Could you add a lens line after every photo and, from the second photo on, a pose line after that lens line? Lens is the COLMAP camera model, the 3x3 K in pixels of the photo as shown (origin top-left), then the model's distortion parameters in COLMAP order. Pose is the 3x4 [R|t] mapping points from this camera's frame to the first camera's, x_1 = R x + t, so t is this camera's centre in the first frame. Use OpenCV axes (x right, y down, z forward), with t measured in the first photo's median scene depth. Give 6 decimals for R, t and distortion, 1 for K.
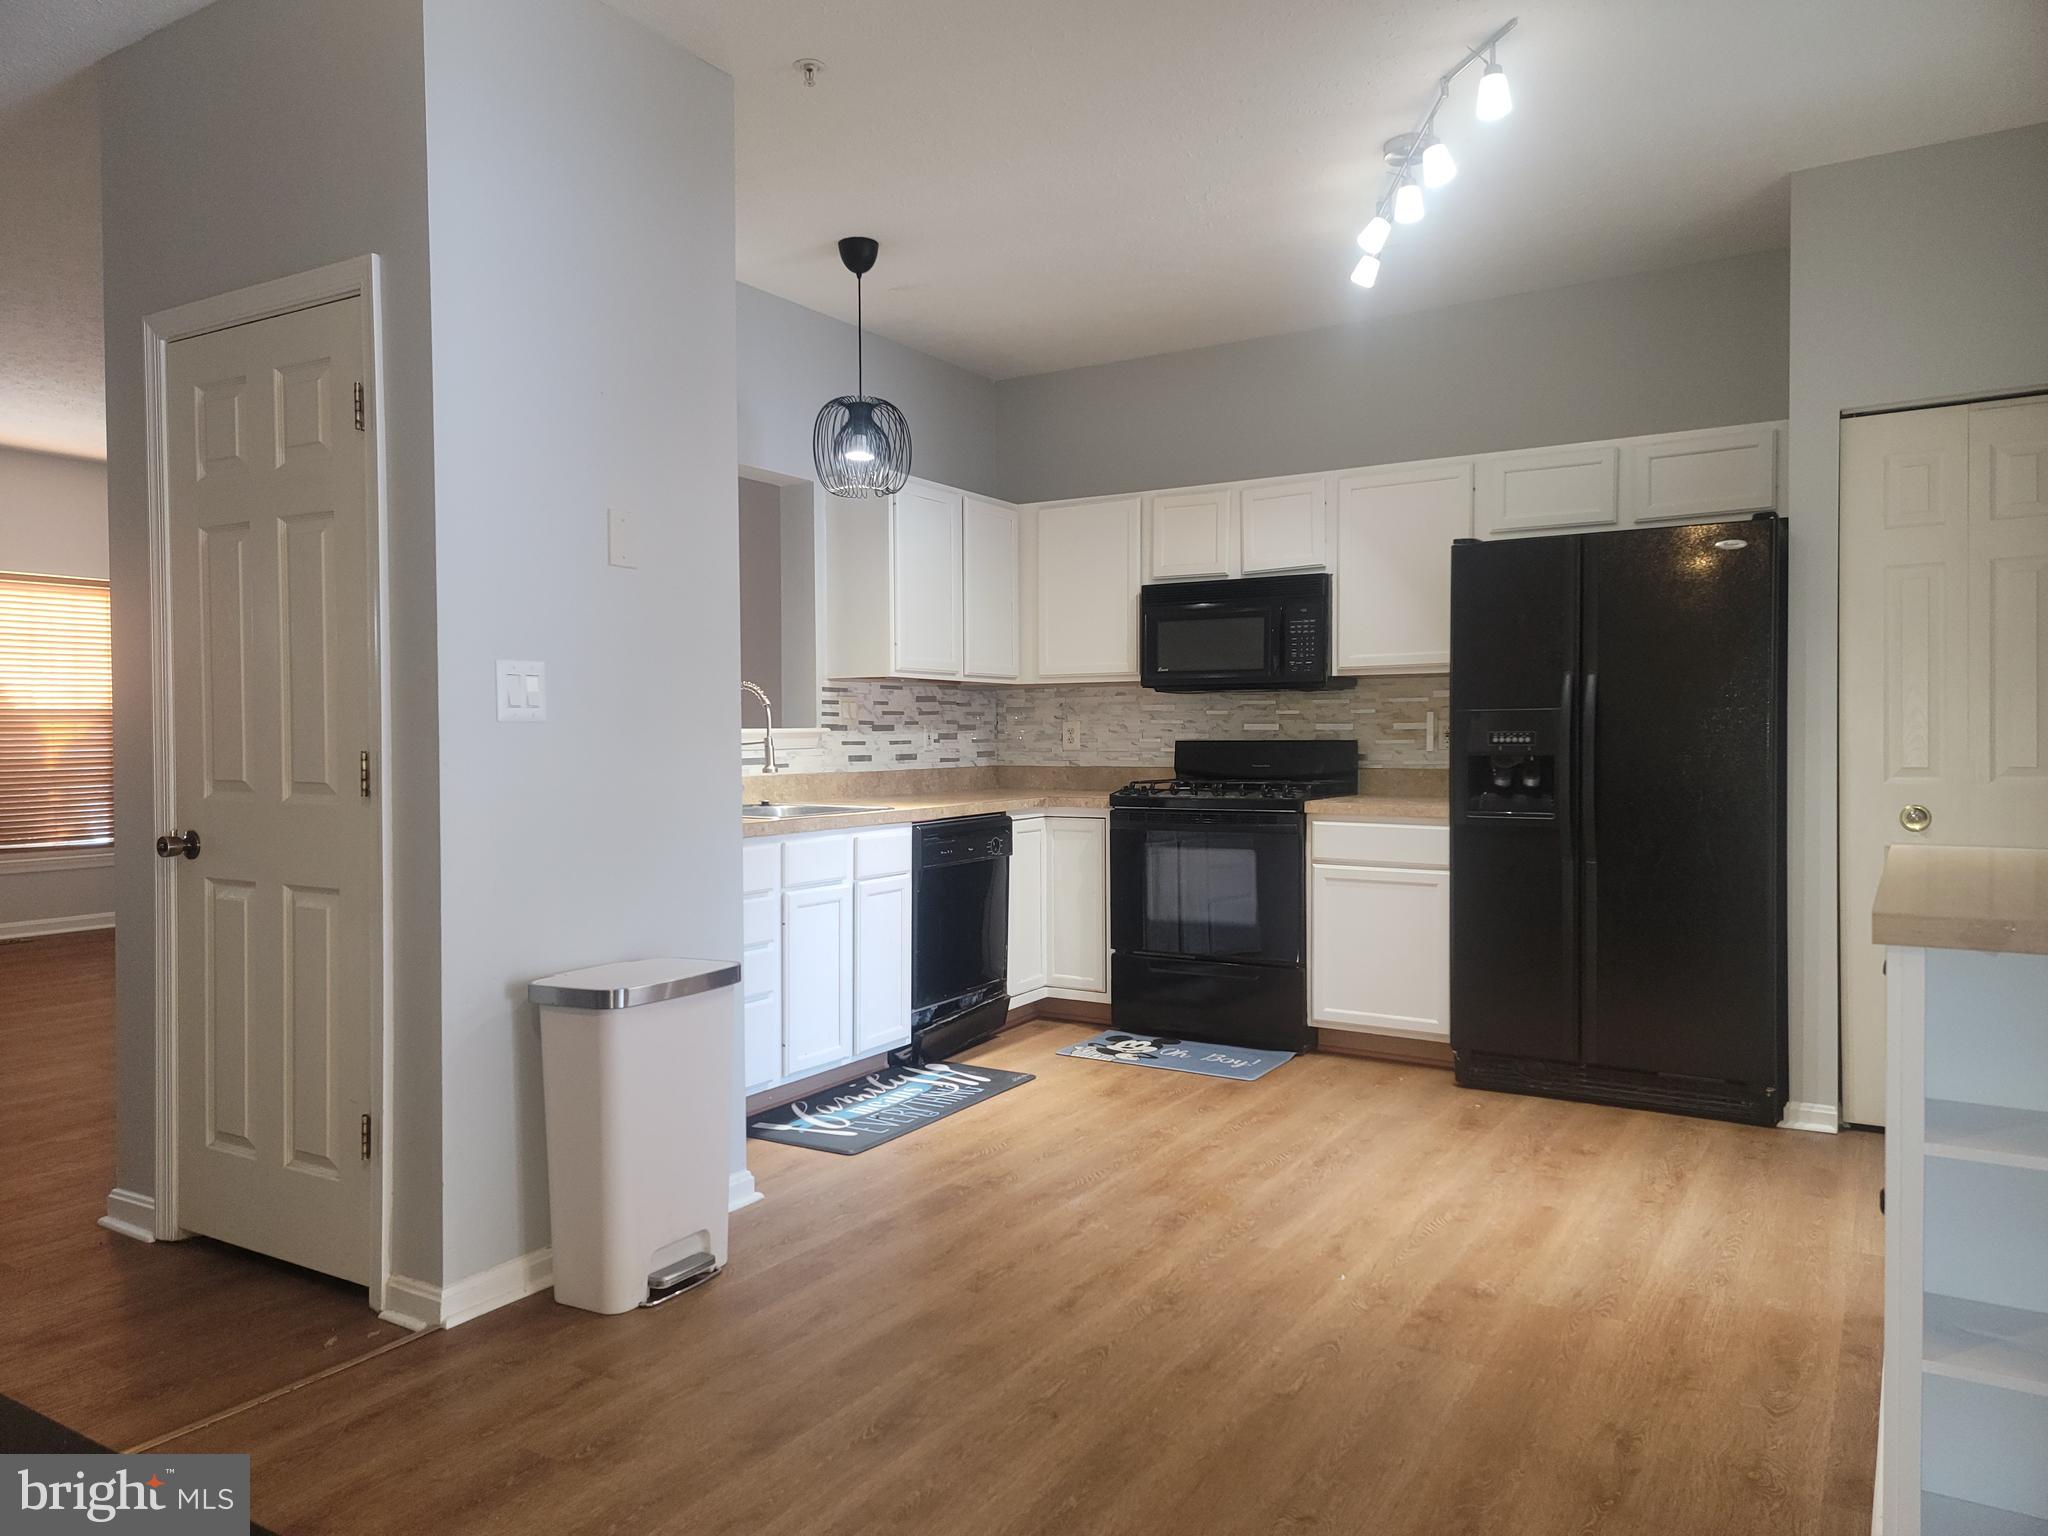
lens RADIAL K [[1405.7, 0, 1012.5], [0, 1405.7, 768.2], [0, 0, 1]] dist [0.090521, -0.073558]
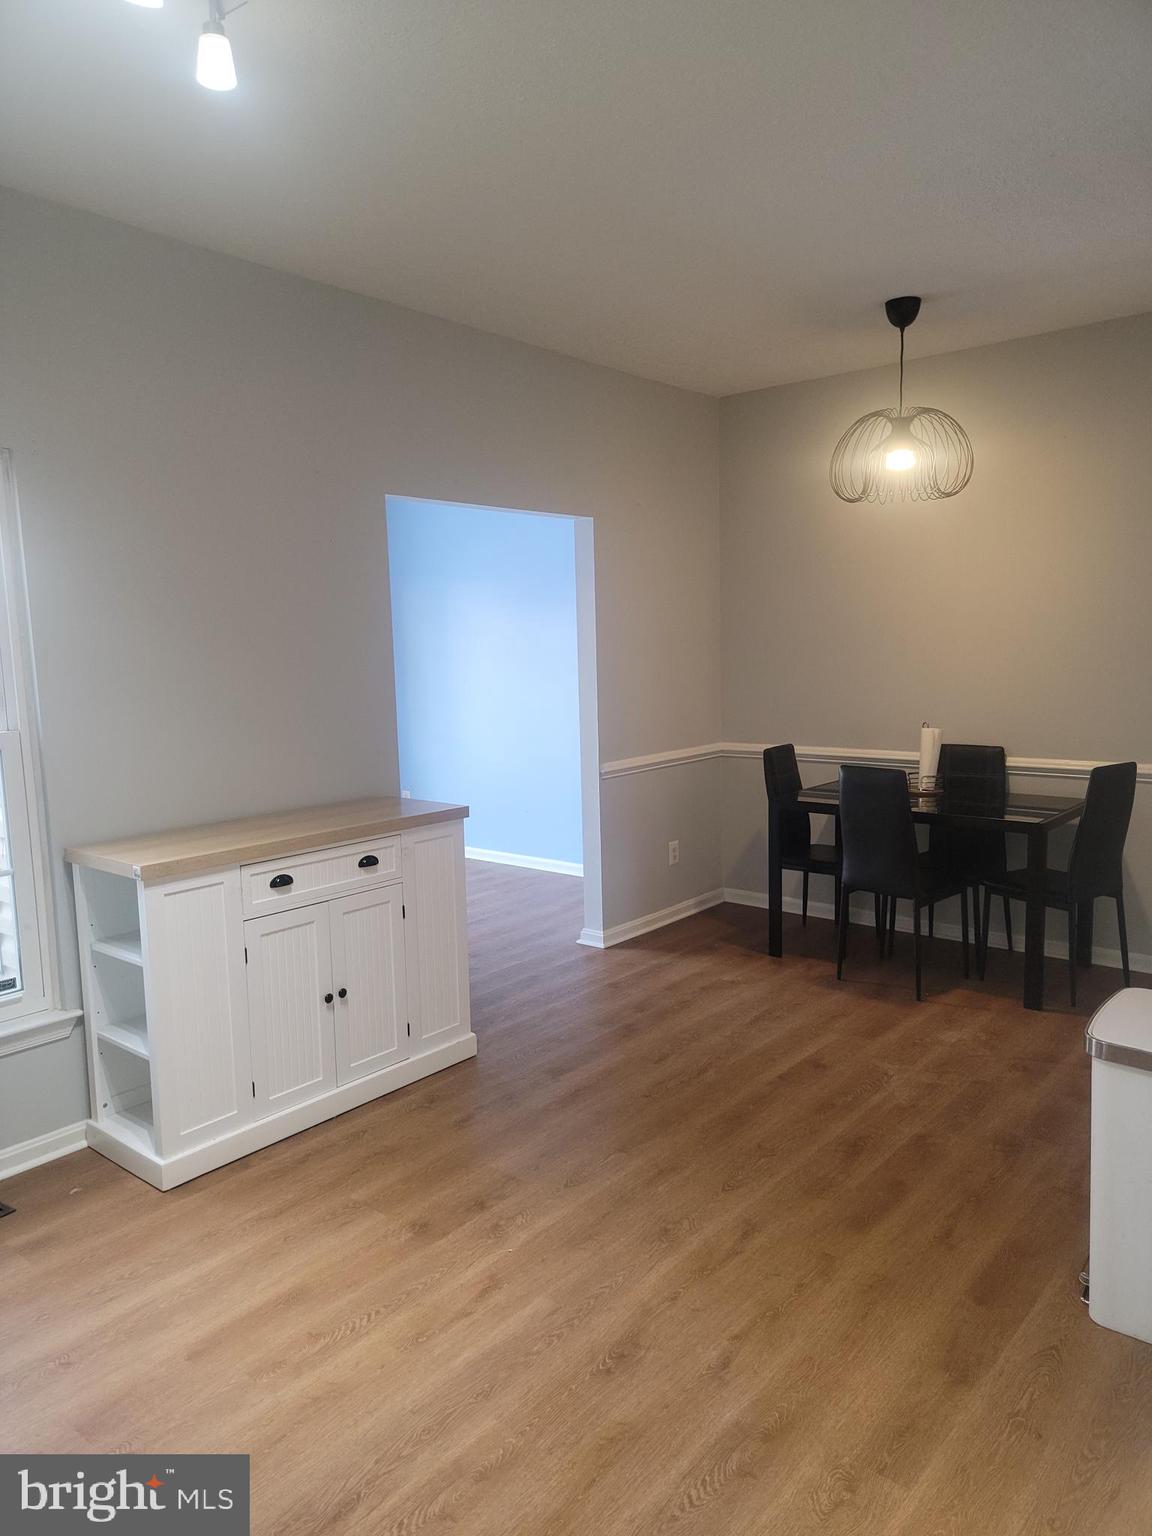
lens RADIAL K [[1054.3, 0, 575.9], [0, 1054.3, 769.3], [0, 0, 1]] dist [0.090521, -0.073558]
pose [[-0.988629, 0.008335, 0.150144, 0.030935], [0.030676, 0.988645, 0.147105, -0.122096], [-0.147213, 0.150038, -0.977659, 1.331178]]
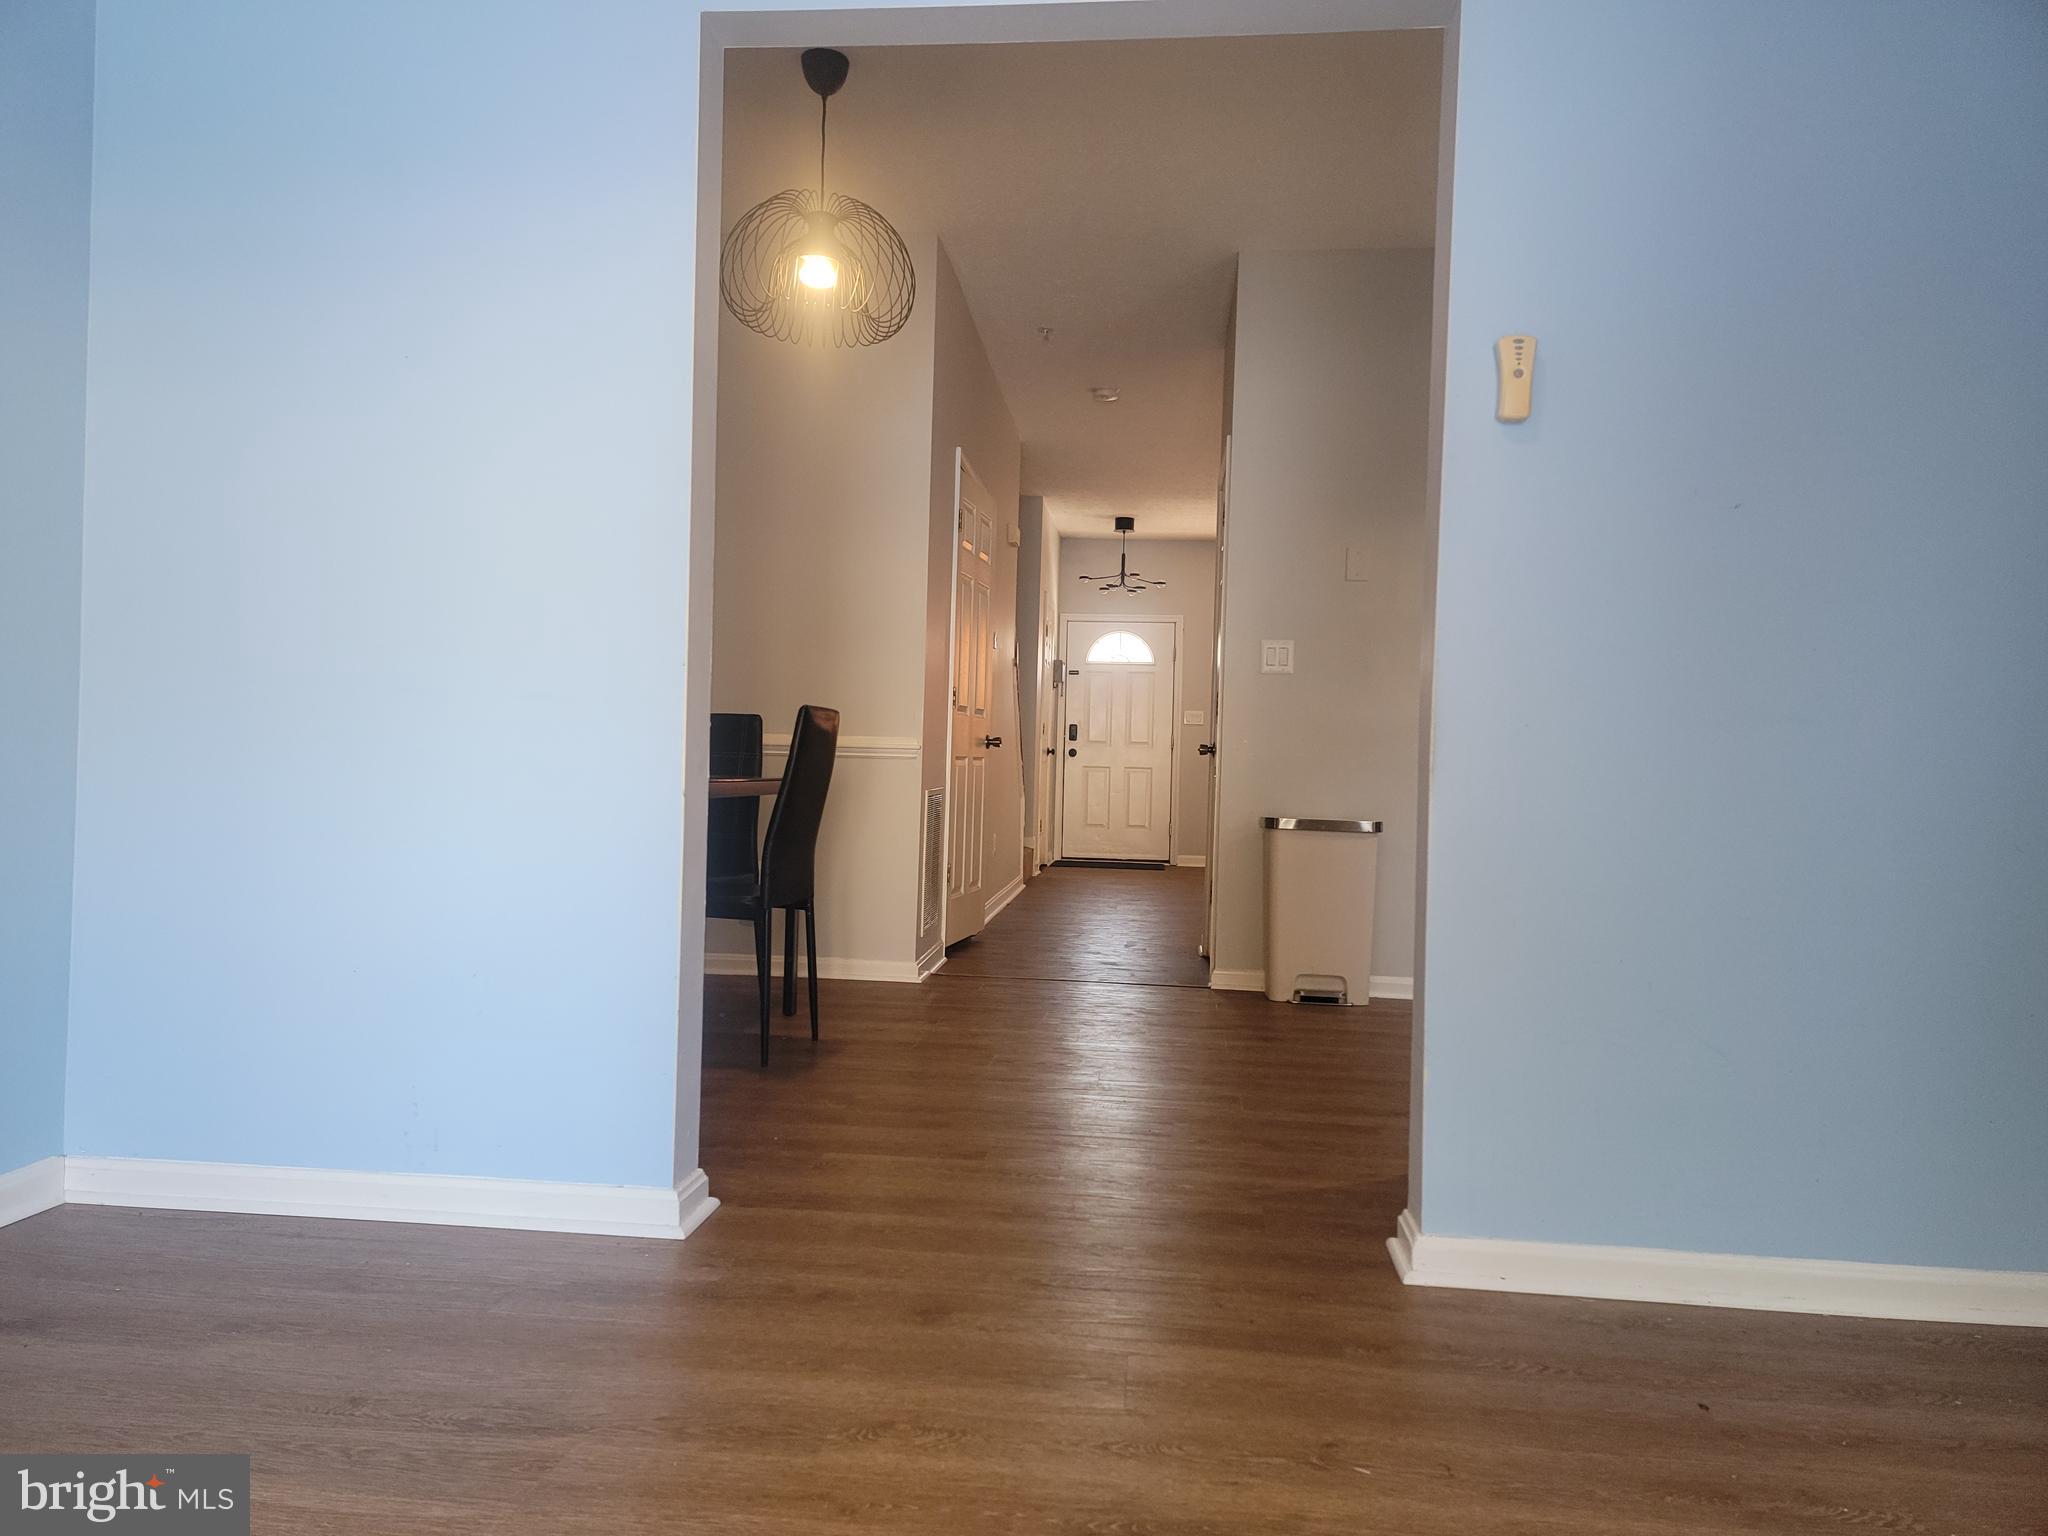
lens RADIAL K [[1405.7, 0, 1015.9], [0, 1405.7, 769.4], [0, 0, 1]] dist [0.090521, -0.073558]
pose [[0.442561, 0.014423, -0.896623, 0.806029], [-0.048578, 0.998788, -0.007911, 0.085700], [0.895422, 0.047057, 0.442725, -0.057643]]
